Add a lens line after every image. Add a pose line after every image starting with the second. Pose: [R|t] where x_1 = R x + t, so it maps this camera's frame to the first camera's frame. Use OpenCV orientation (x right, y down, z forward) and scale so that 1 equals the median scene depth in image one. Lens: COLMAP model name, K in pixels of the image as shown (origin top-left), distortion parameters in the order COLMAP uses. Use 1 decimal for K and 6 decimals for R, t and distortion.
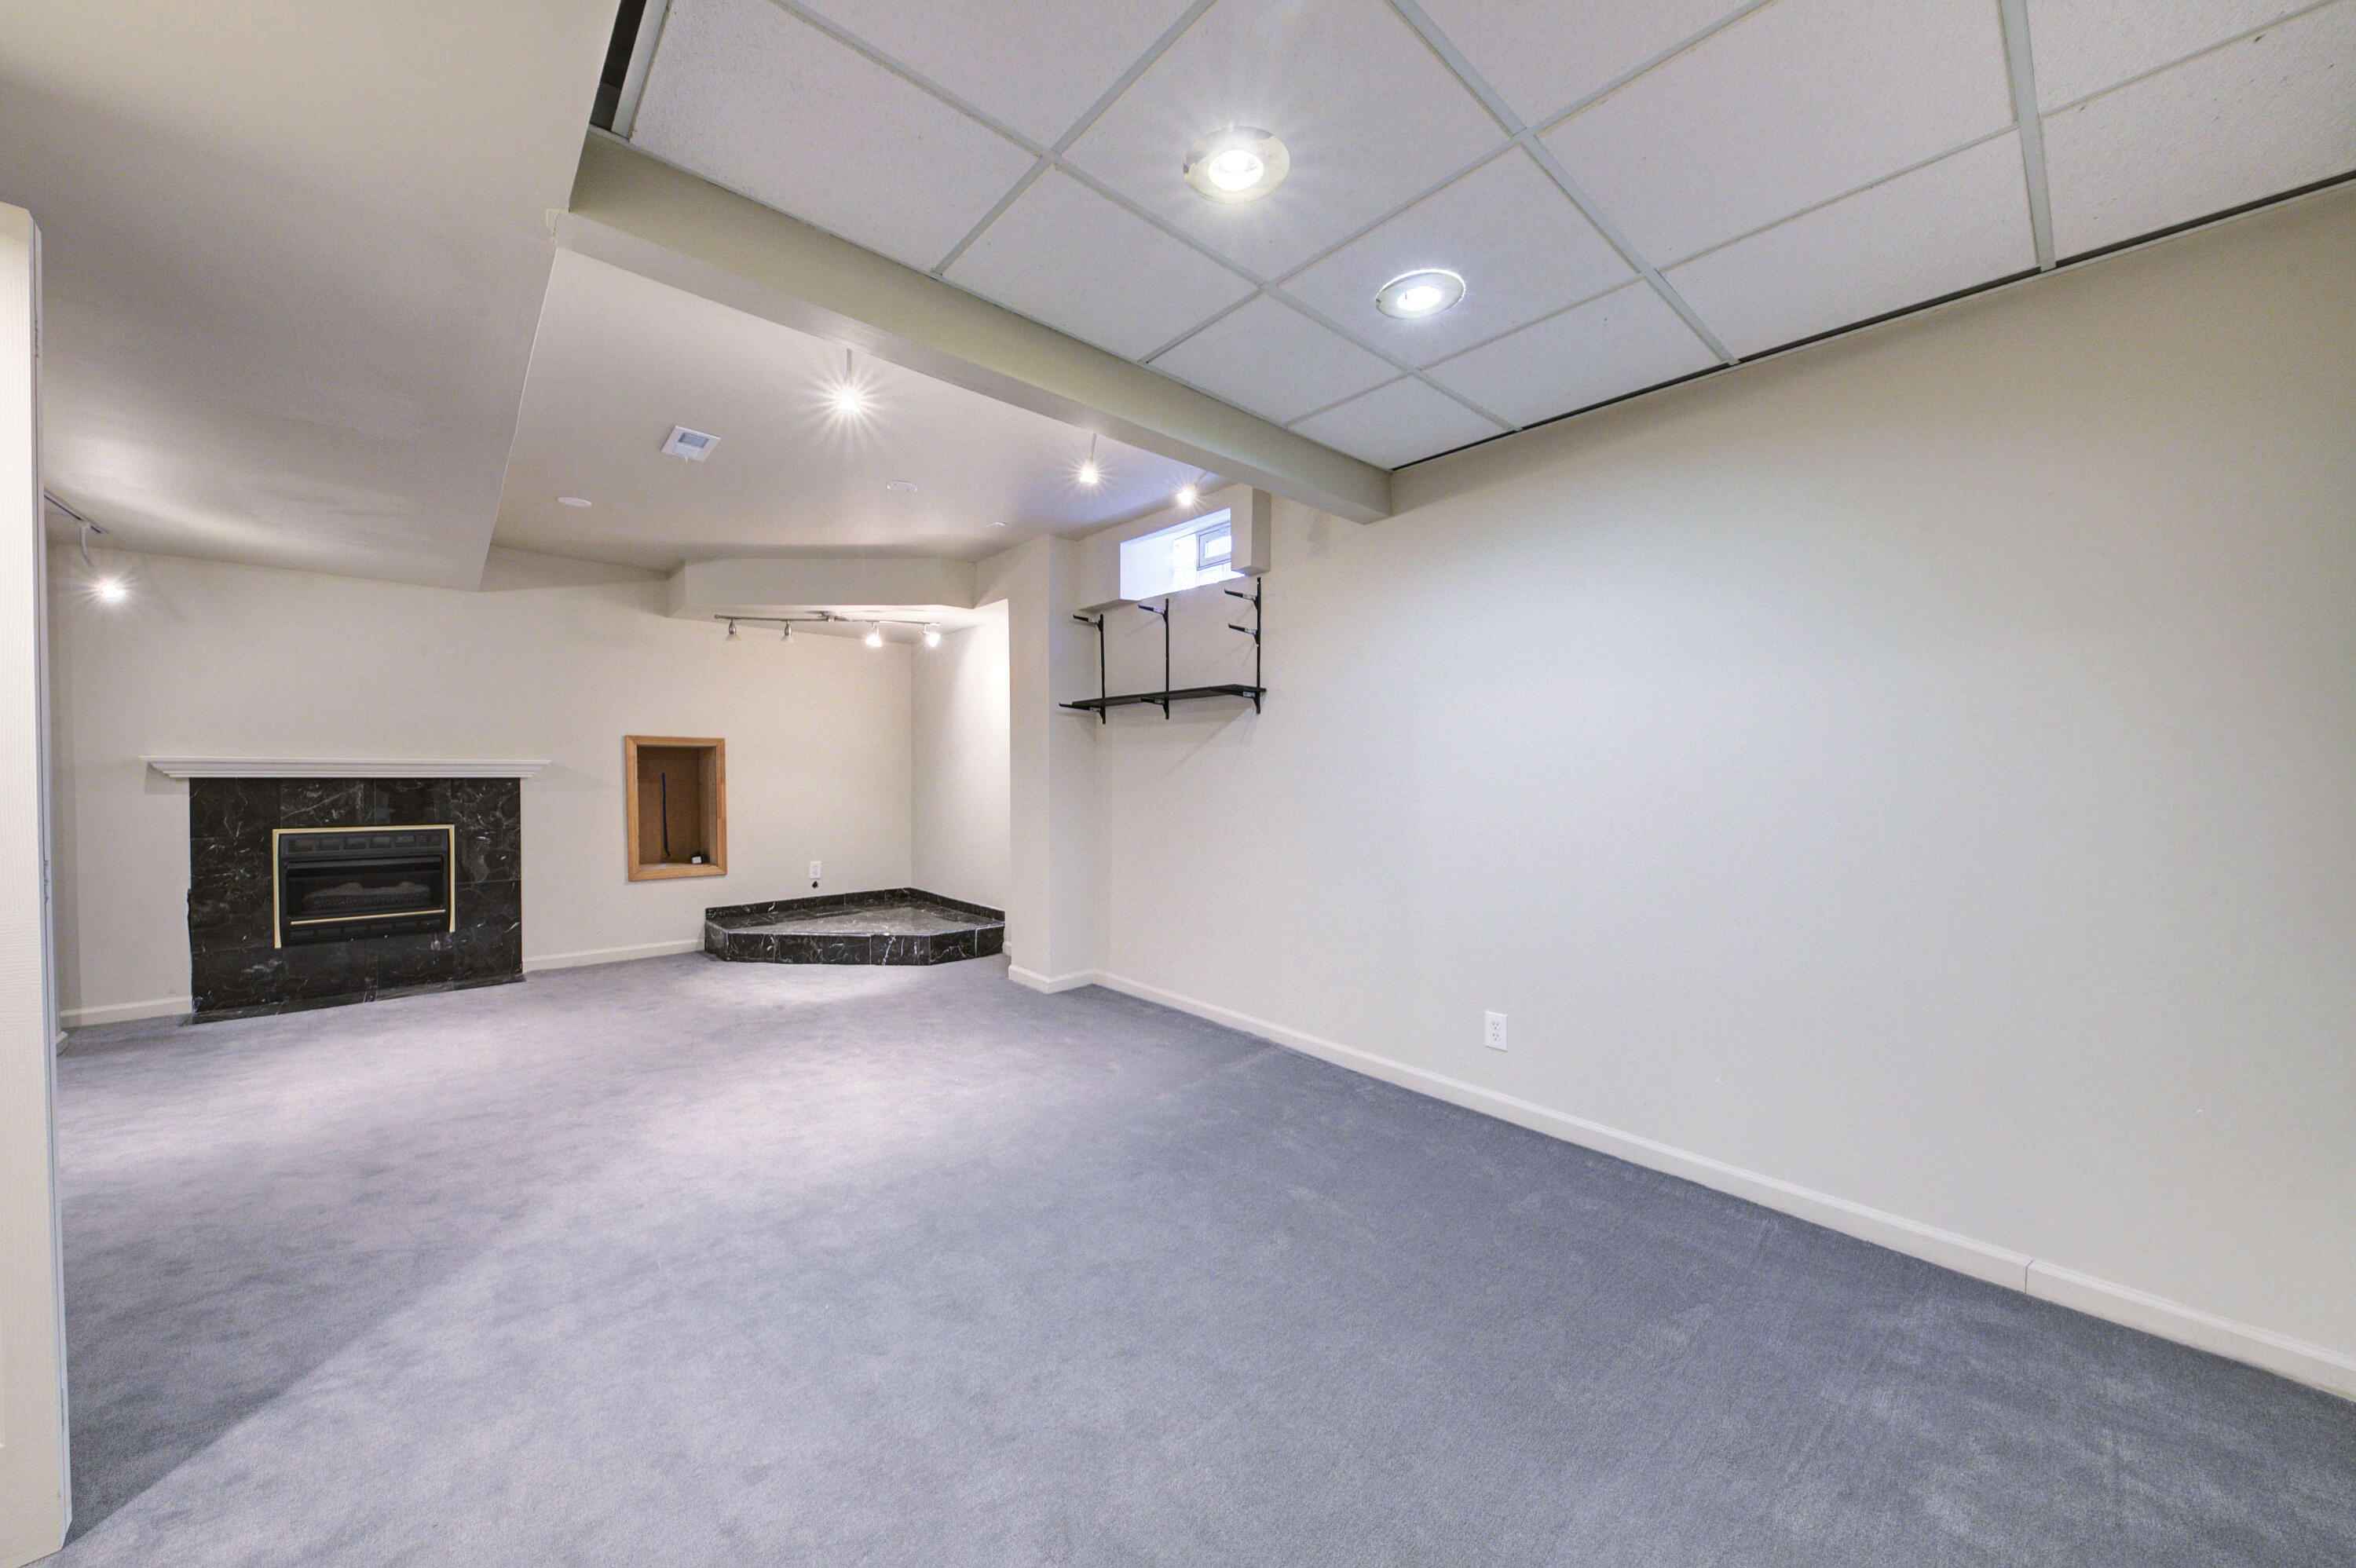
lens RADIAL K [[805.8, 0, 1179.9], [0, 805.8, 792.1], [0, 0, 1]] dist [0.010633, -0.007887]
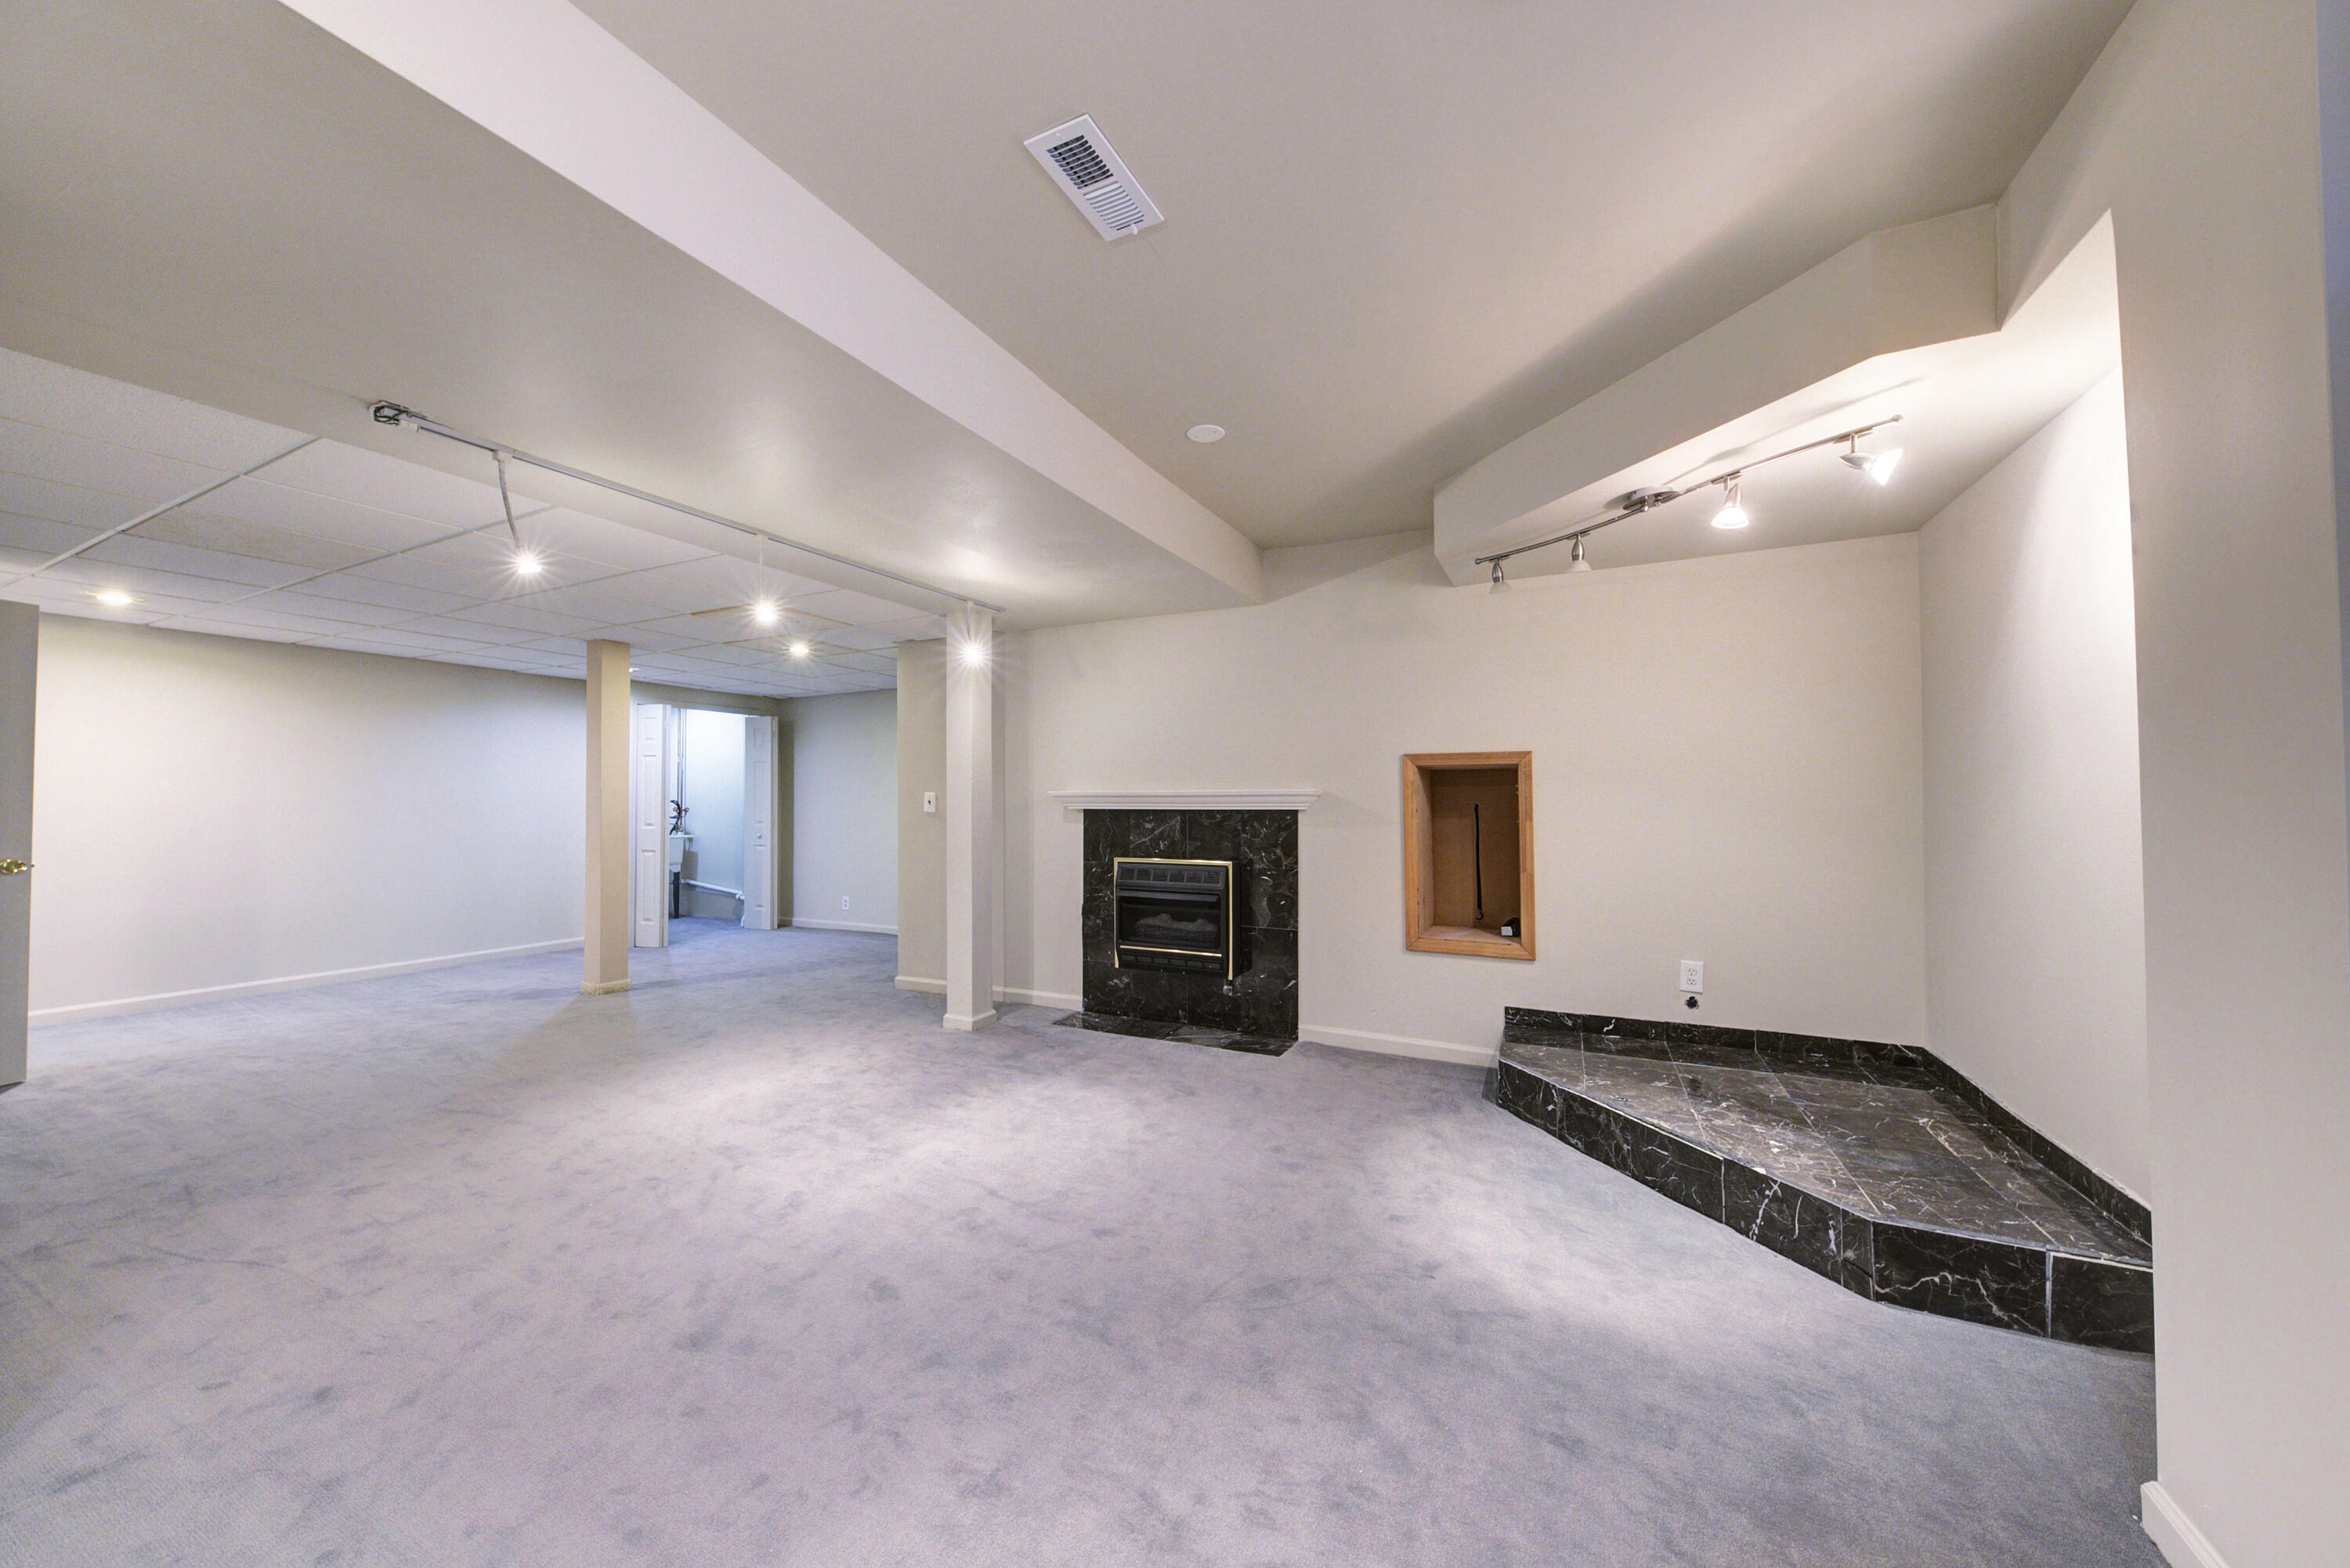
lens RADIAL K [[803.8, 0, 1176.9], [0, 803.8, 792.1], [0, 0, 1]] dist [0.010633, -0.007887]
pose [[0.359527, -0.018543, -0.932950, -0.072800], [-0.019370, 0.999439, -0.027329, -0.011750], [0.932934, 0.027897, 0.358966, 0.602607]]
